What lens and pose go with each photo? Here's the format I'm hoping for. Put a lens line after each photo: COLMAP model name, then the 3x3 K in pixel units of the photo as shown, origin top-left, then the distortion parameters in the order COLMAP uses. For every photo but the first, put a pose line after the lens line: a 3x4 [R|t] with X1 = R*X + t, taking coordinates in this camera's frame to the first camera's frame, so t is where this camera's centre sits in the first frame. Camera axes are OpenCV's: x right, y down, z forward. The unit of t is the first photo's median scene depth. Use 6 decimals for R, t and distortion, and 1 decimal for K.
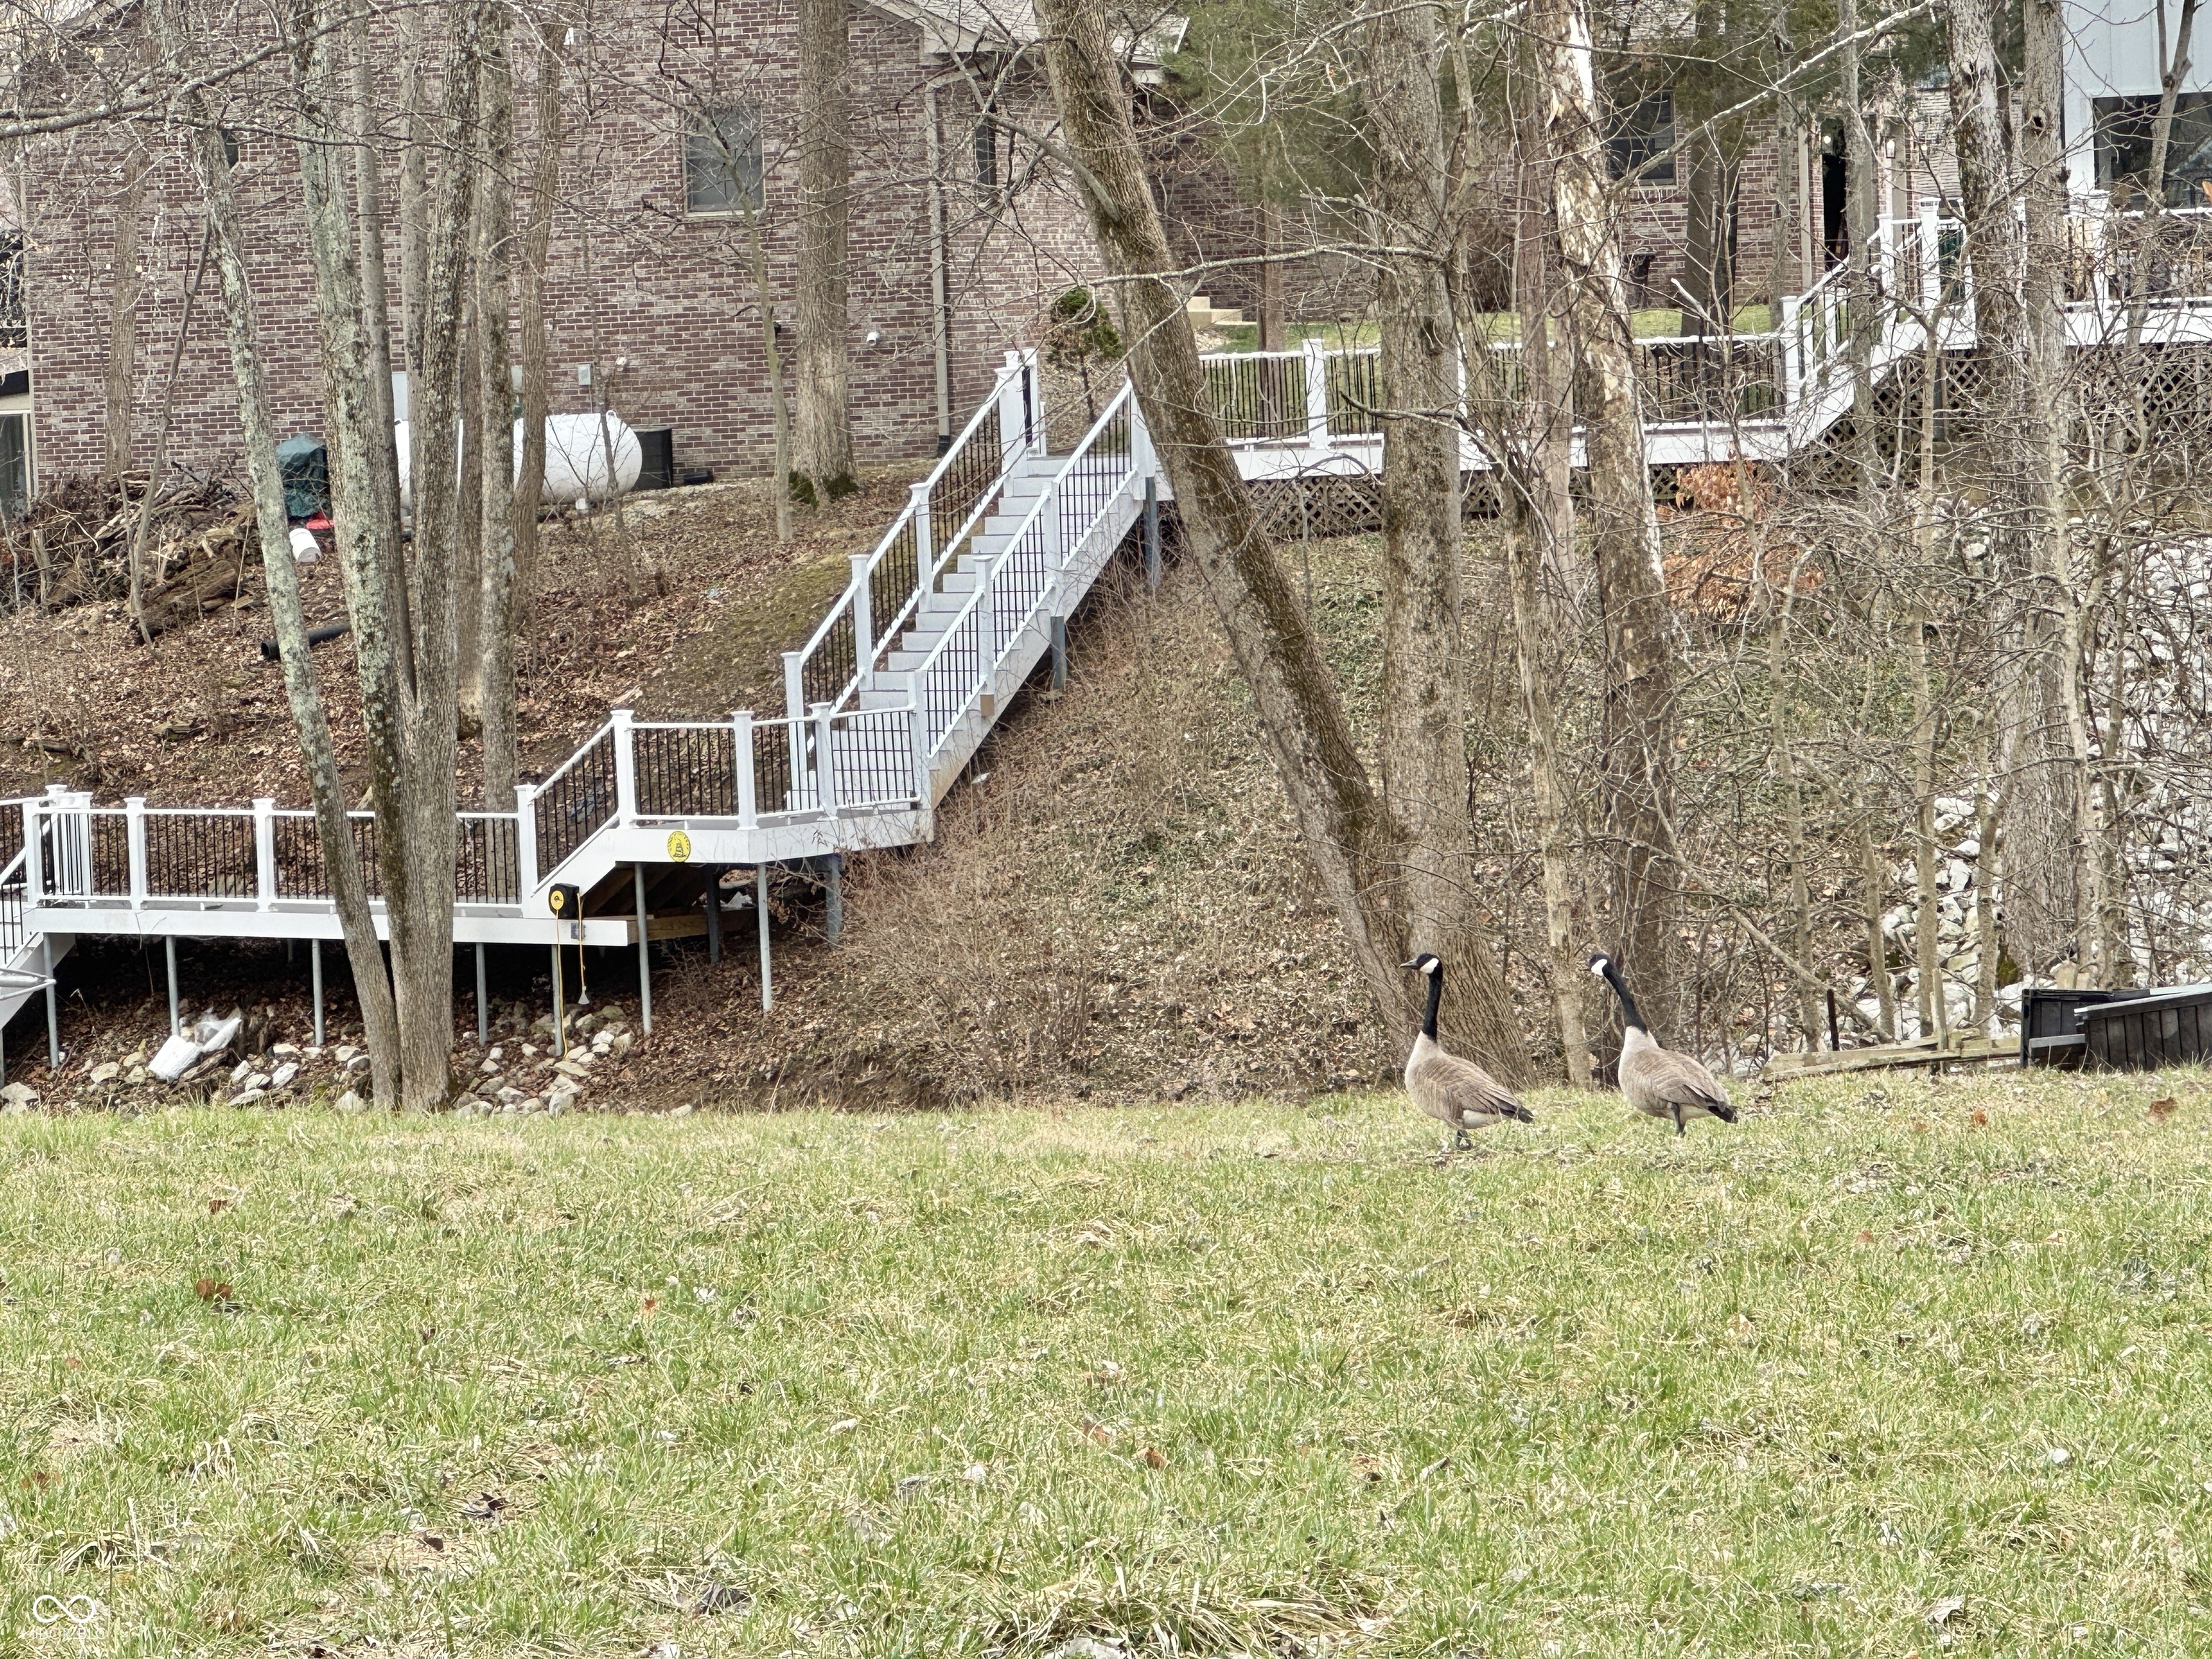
lens RADIAL K [[7916.3, 0, 1106.0], [0, 7916.3, 829.5], [0, 0, 1]] dist [-0.244485, -0.850275]
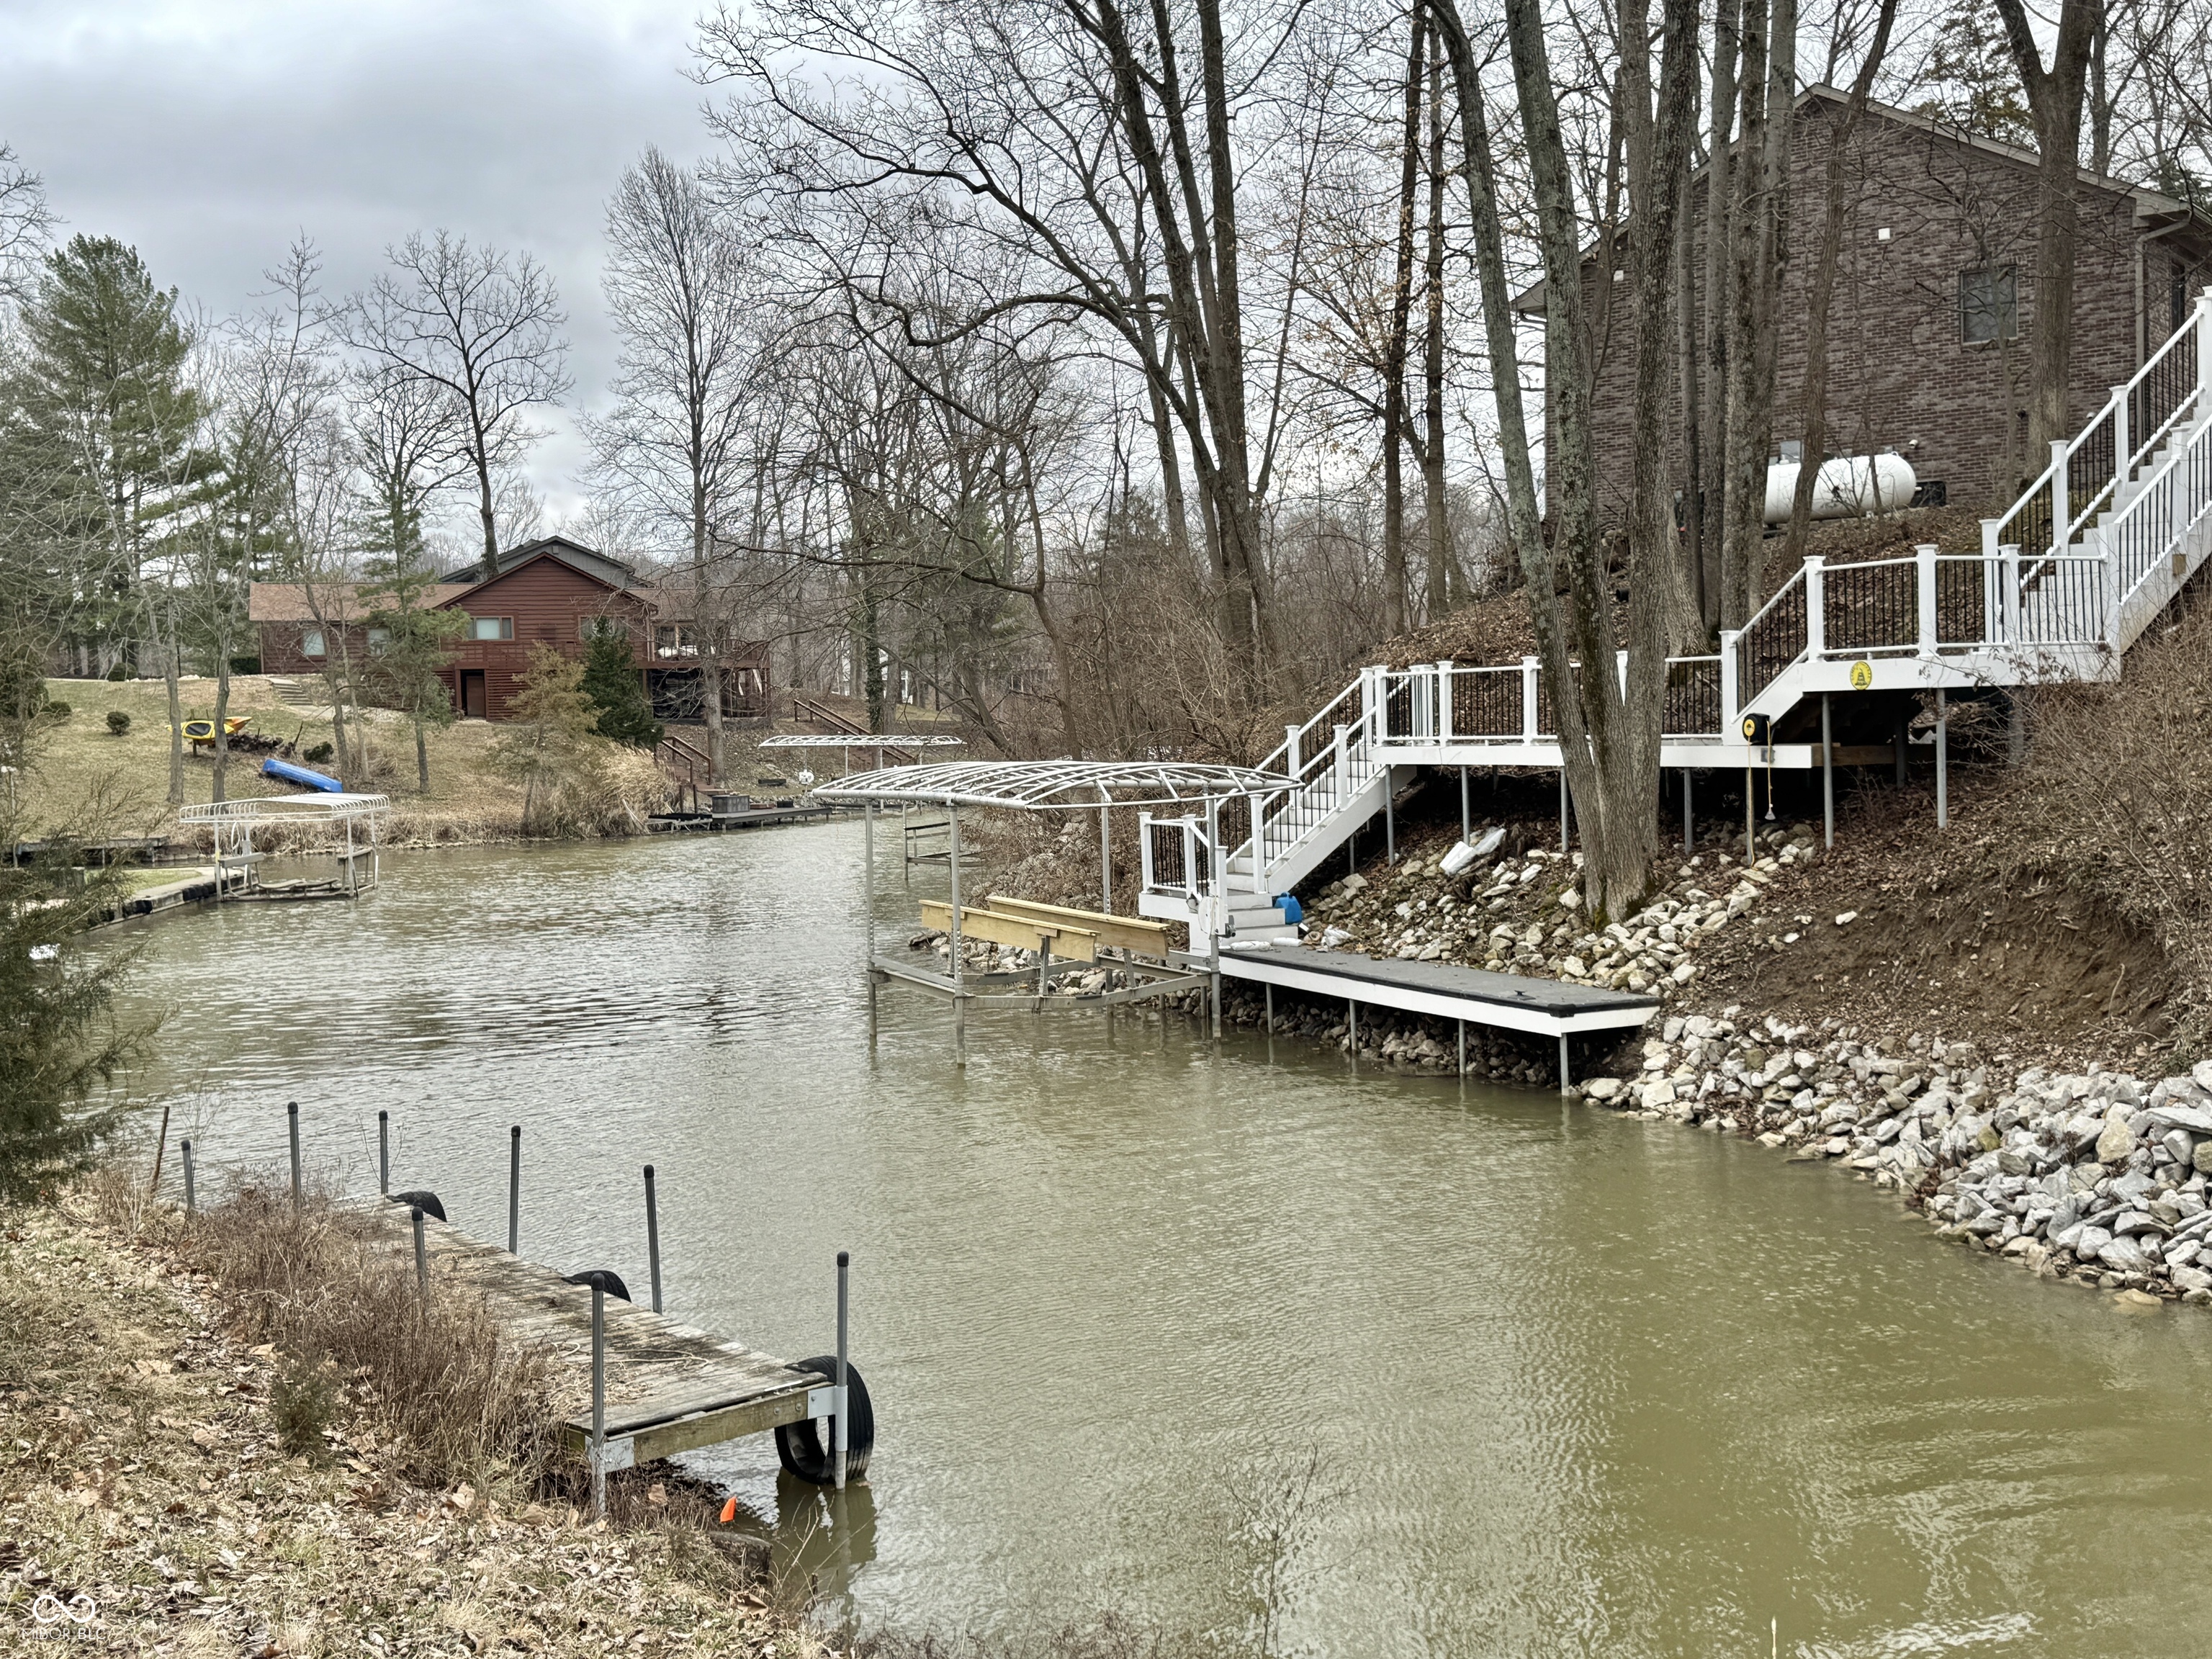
lens RADIAL K [[2225.7, 0, 1106.0], [0, 2225.7, 829.5], [0, 0, 1]] dist [0.189839, -0.418739]
pose [[0.902666, 0.033635, -0.429026, -0.013050], [-0.034036, 0.999398, 0.006739, 0.024413], [0.428994, 0.008520, 0.903267, 0.662108]]
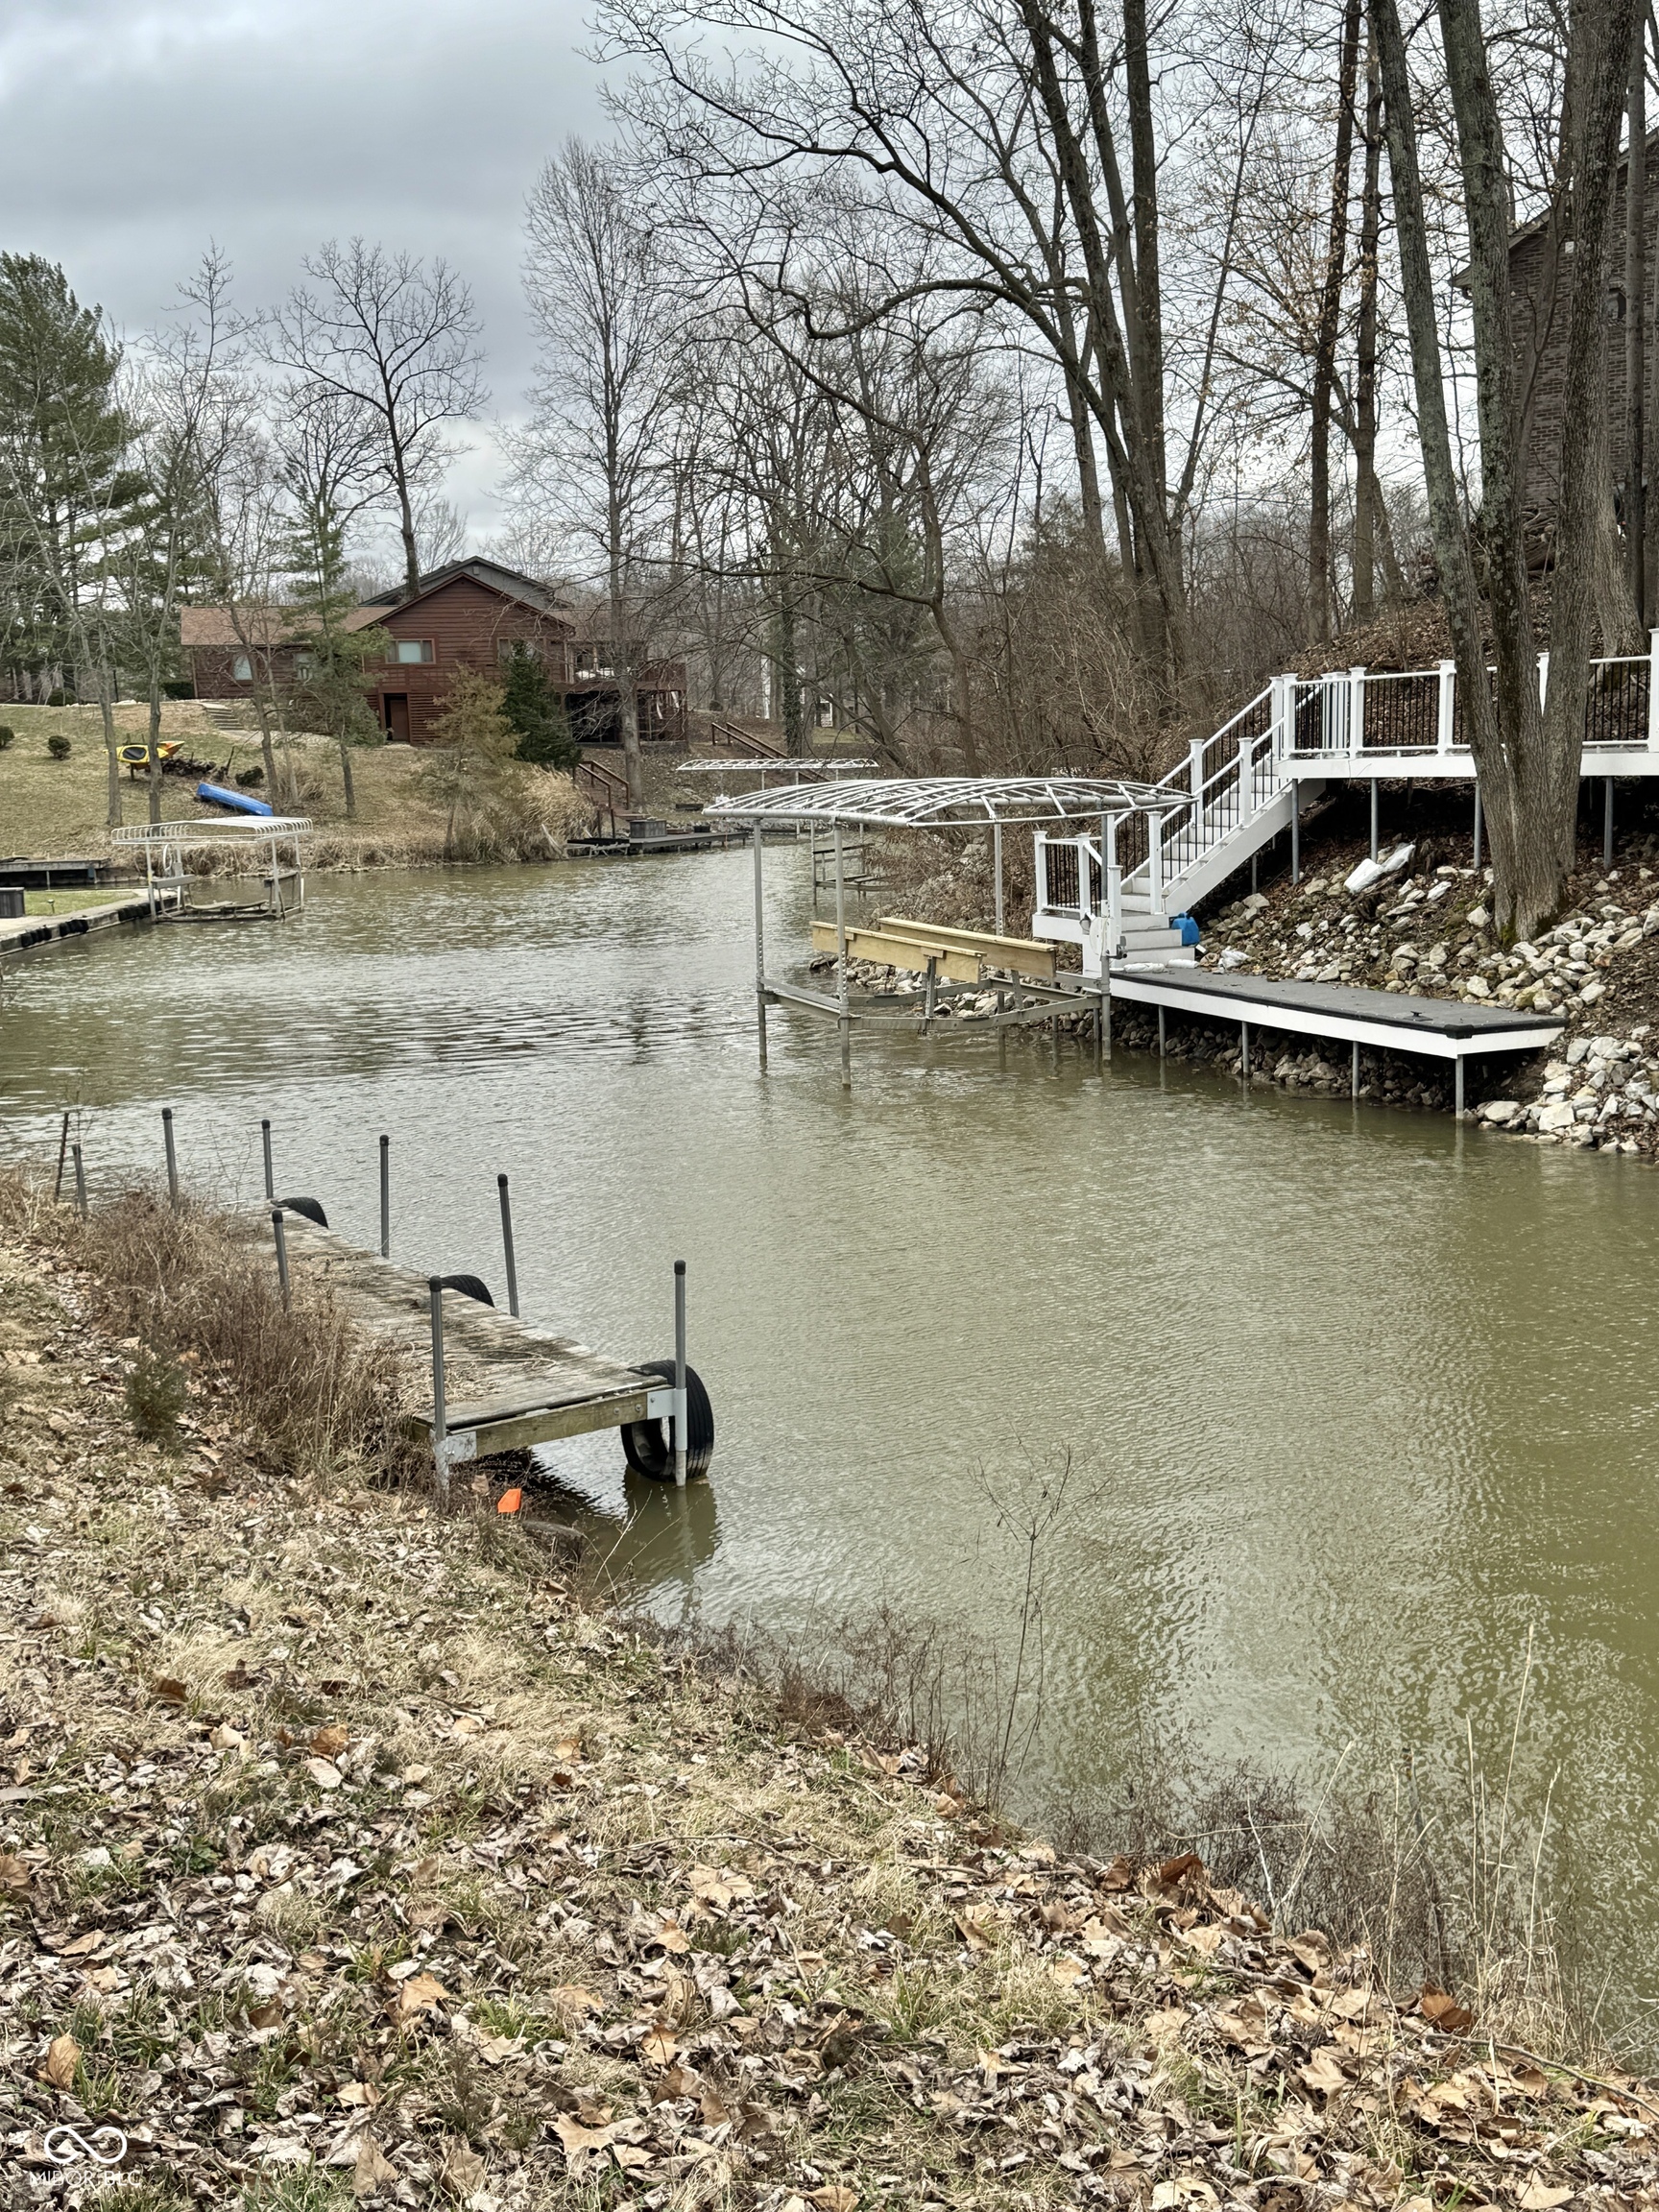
lens RADIAL K [[2225.7, 0, 836.1], [0, 2225.7, 1117.9], [0, 0, 1]] dist [0.189839, -0.418739]
pose [[0.861903, 0.090698, -0.498896, -0.008960], [-0.031497, 0.991550, 0.125847, 0.025463], [0.506094, -0.092754, 0.857476, 0.667524]]
